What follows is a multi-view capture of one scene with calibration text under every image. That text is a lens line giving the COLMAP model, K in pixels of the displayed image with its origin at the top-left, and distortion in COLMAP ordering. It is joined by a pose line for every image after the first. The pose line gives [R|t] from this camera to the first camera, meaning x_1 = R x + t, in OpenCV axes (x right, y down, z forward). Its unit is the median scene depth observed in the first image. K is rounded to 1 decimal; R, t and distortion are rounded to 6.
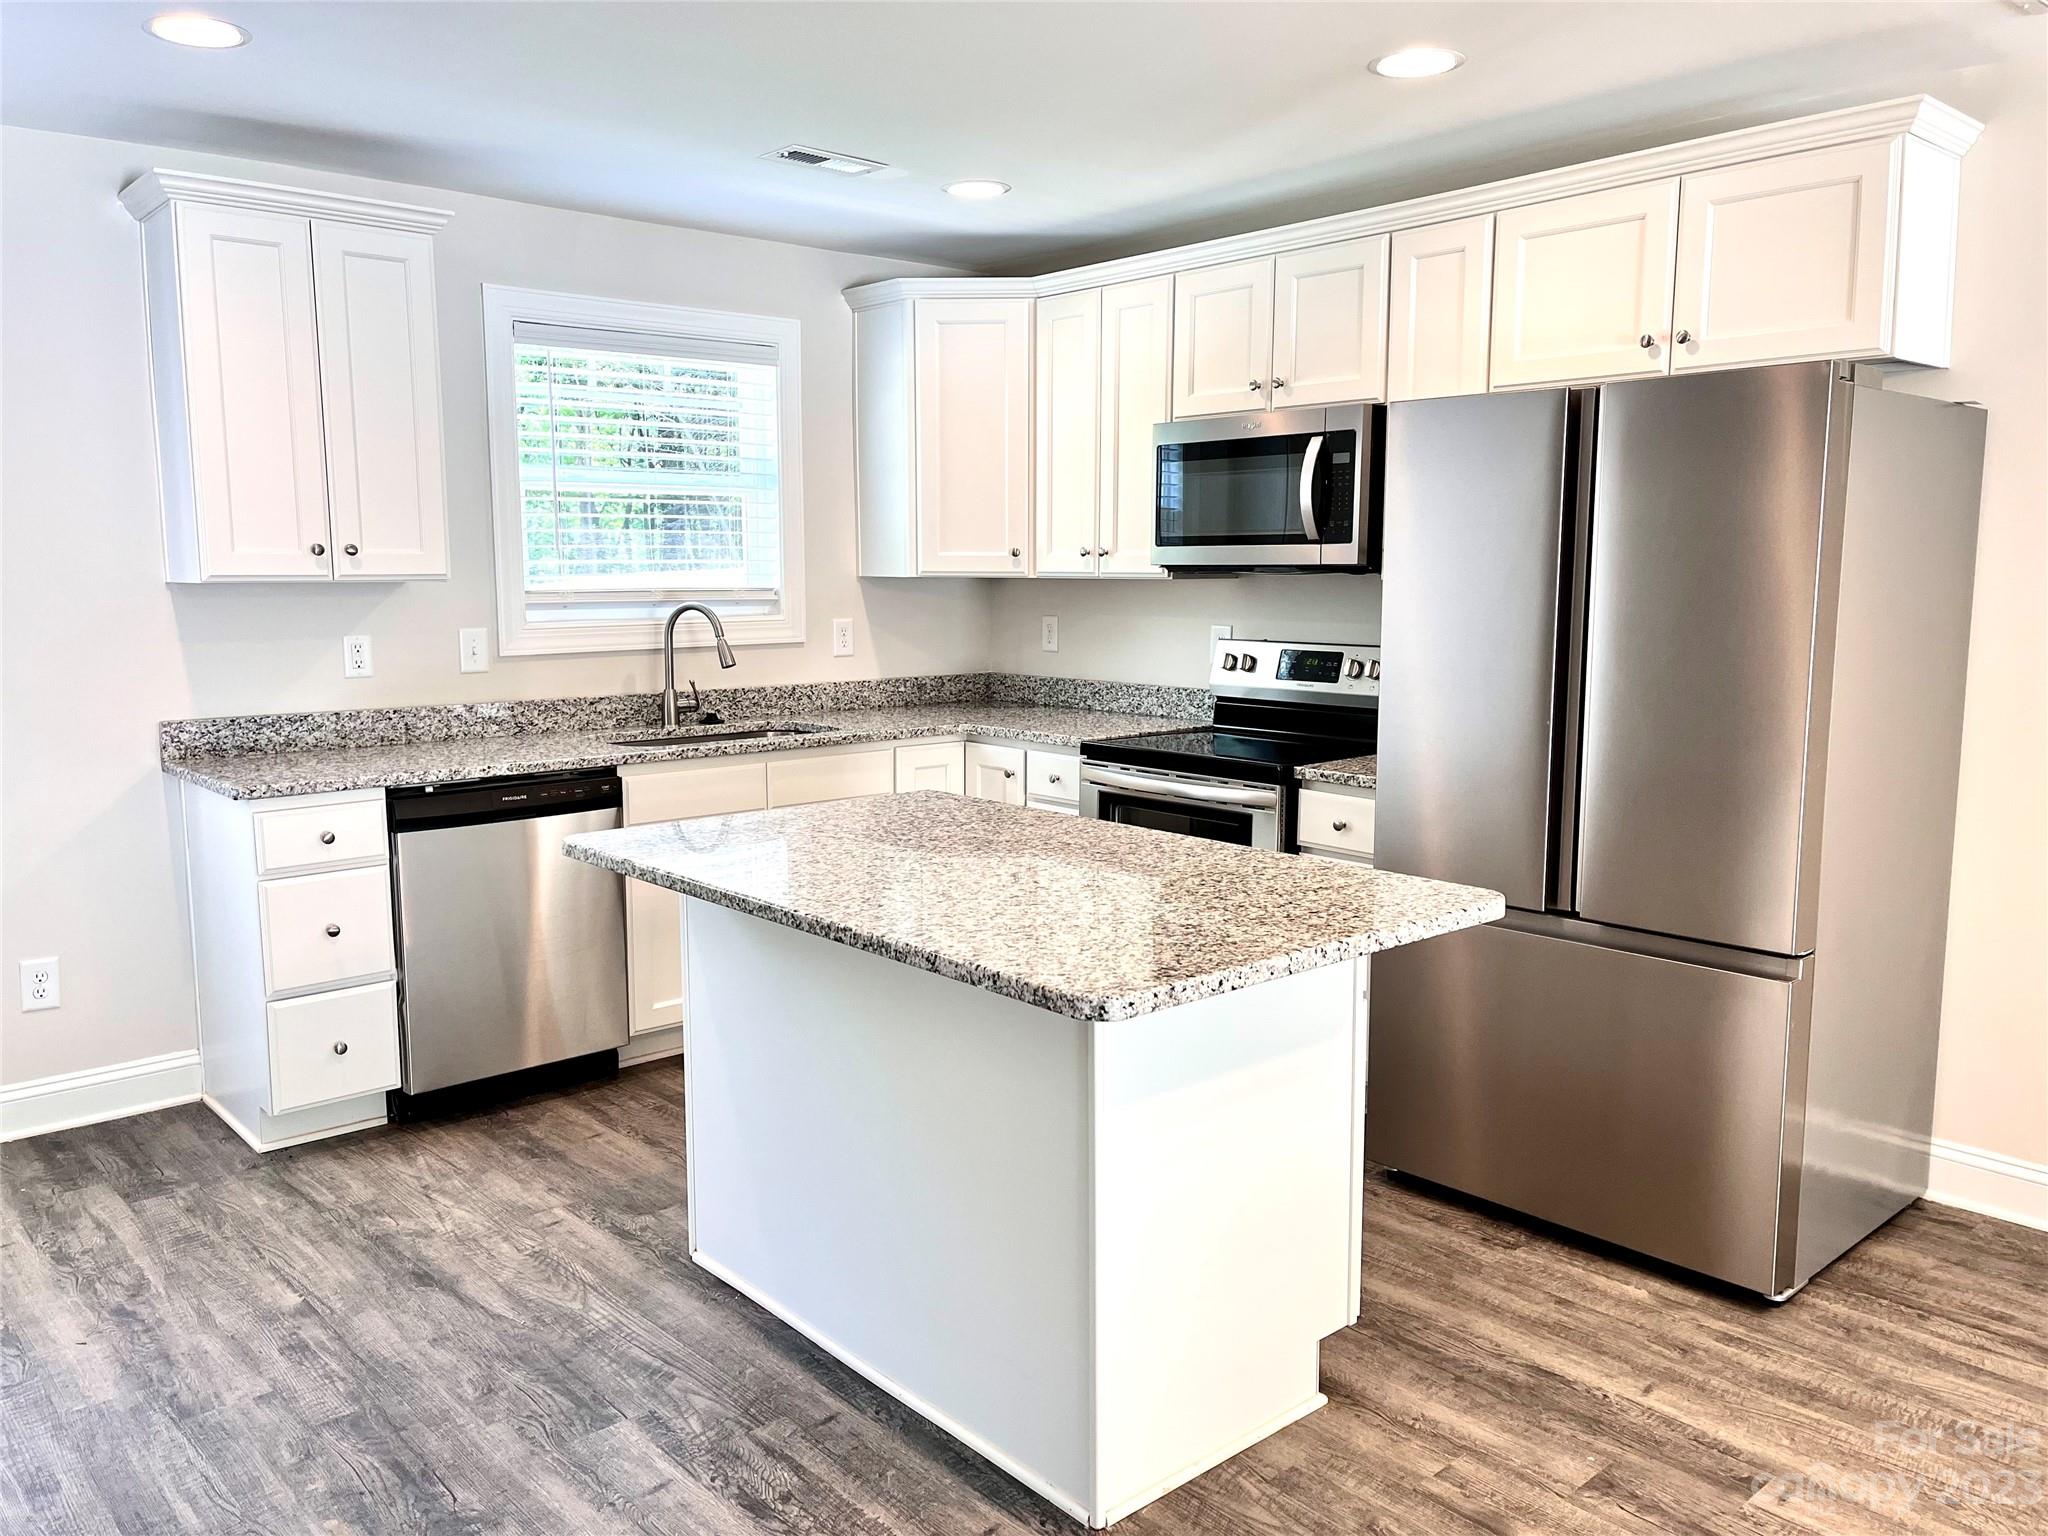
lens RADIAL K [[1531.8, 0, 1012.8], [0, 1531.8, 770.5], [0, 0, 1]] dist [0.008092, -0.004567]
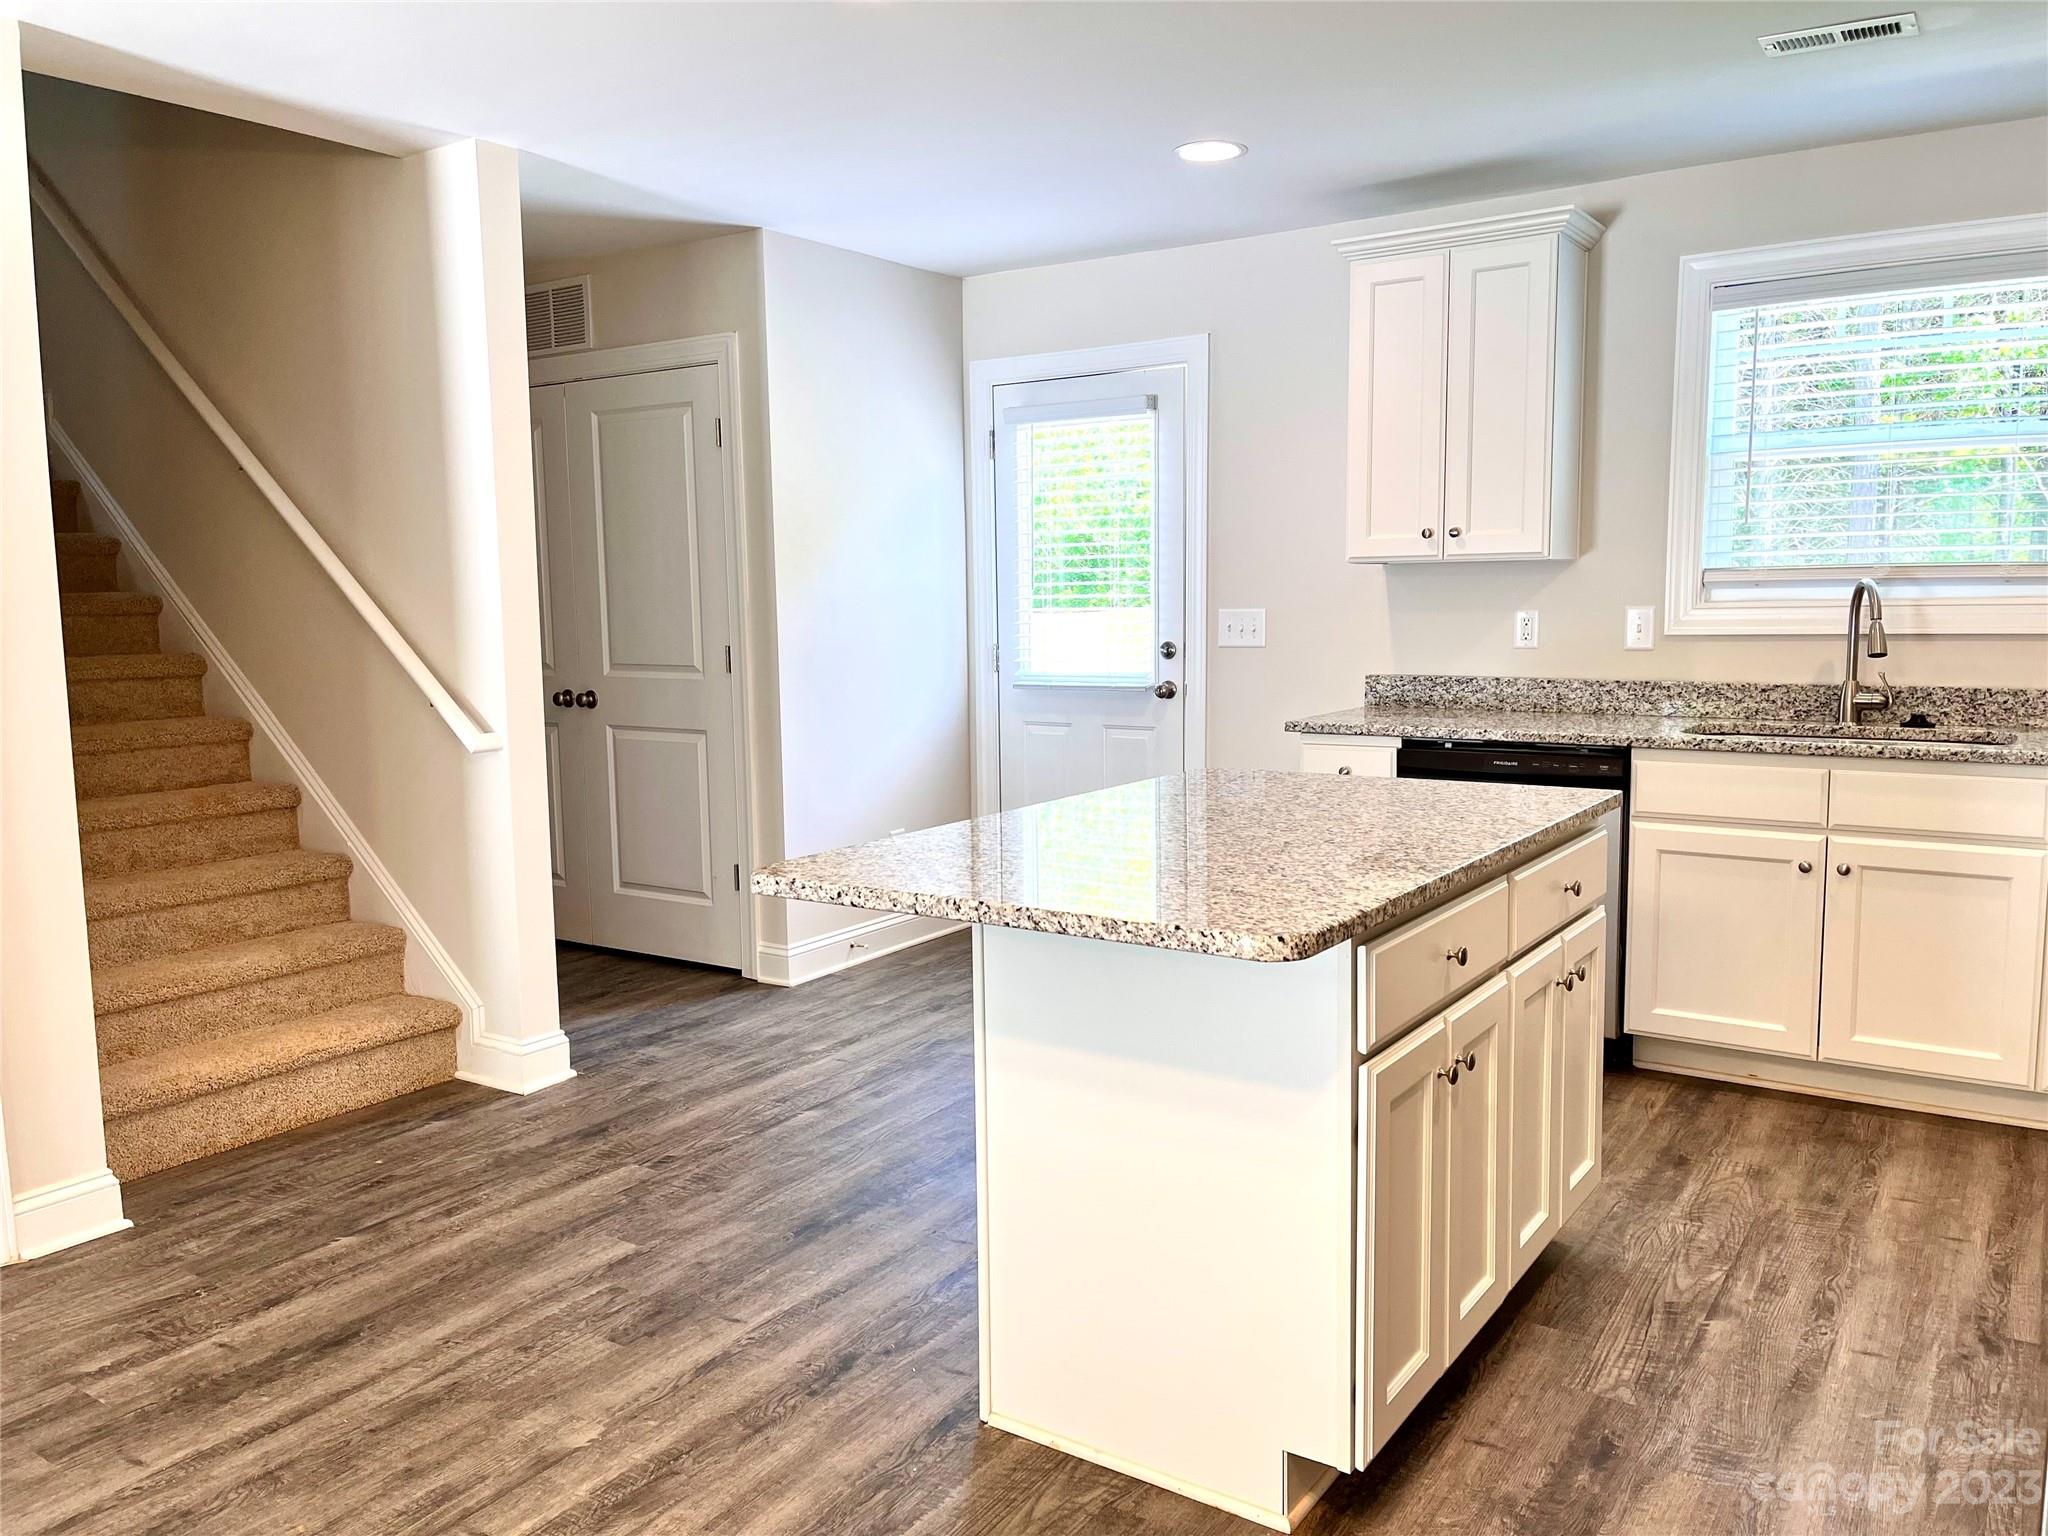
lens RADIAL K [[1531.8, 0, 1009.2], [0, 1531.8, 768.3], [0, 0, 1]] dist [0.008092, -0.004567]
pose [[0.236425, 0.111680, -0.965210, 0.544722], [-0.113082, 0.989785, 0.086824, -0.028281], [0.965047, 0.088621, 0.246639, 0.367683]]
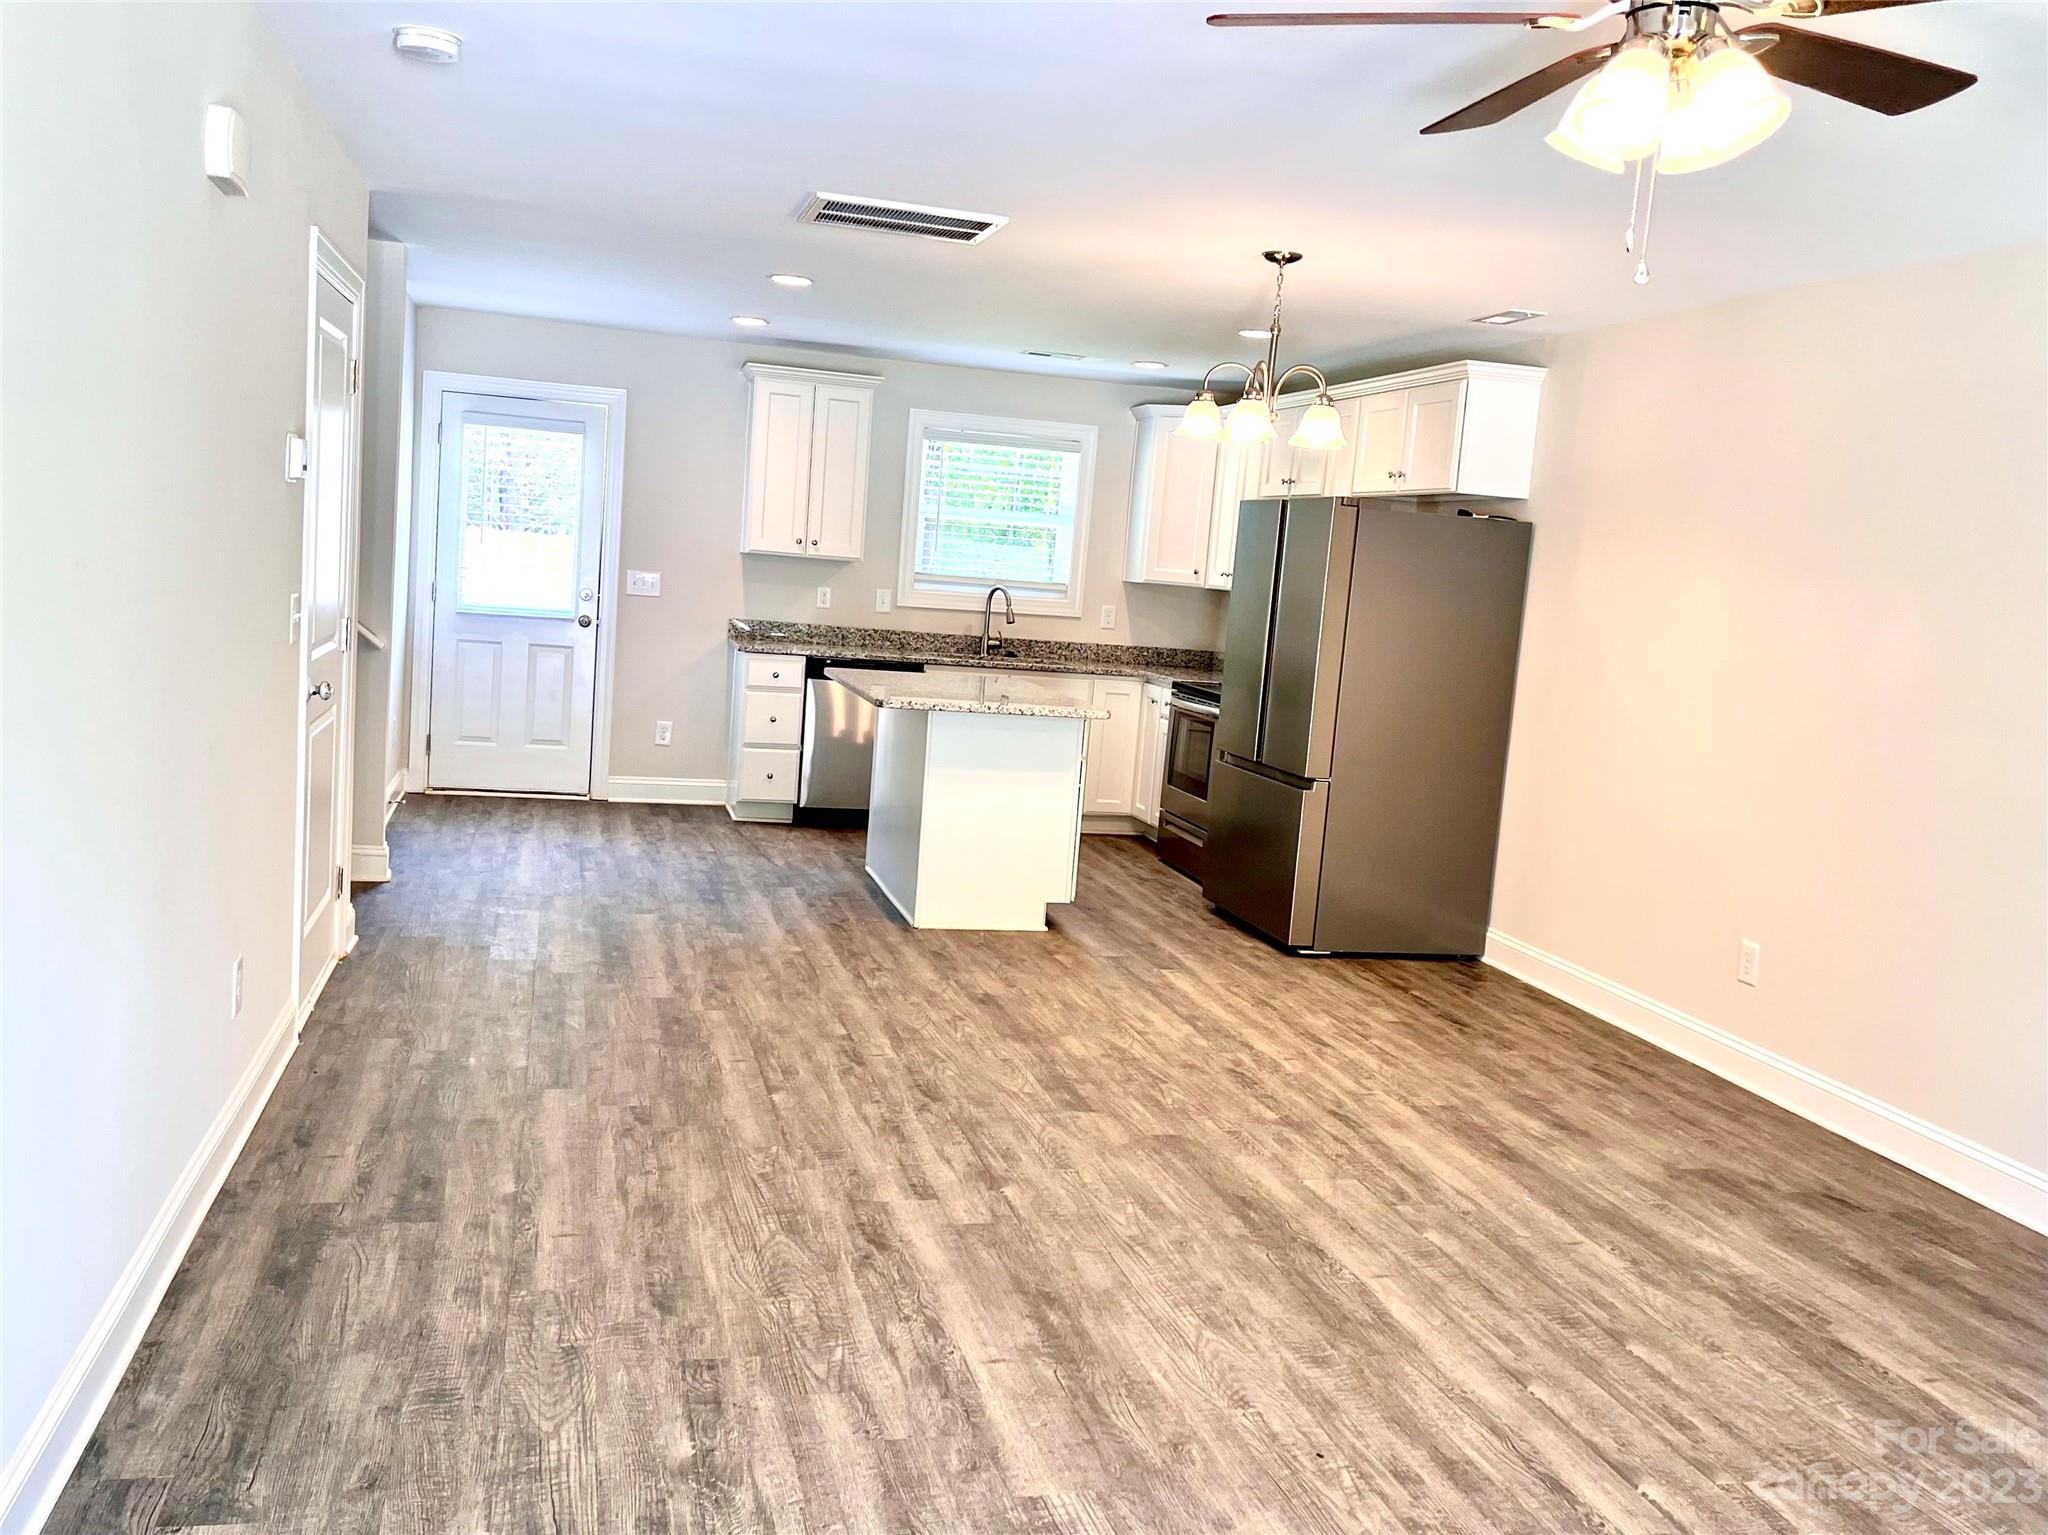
lens RADIAL K [[1706.5, 0, 1016.9], [0, 1706.5, 767.3], [0, 0, 1]] dist [0.082593, -0.001232]
pose [[0.887300, 0.123537, -0.444340, 0.768591], [-0.138144, 0.990412, -0.000501, 0.104393], [0.440018, 0.061827, 0.895858, -0.813826]]
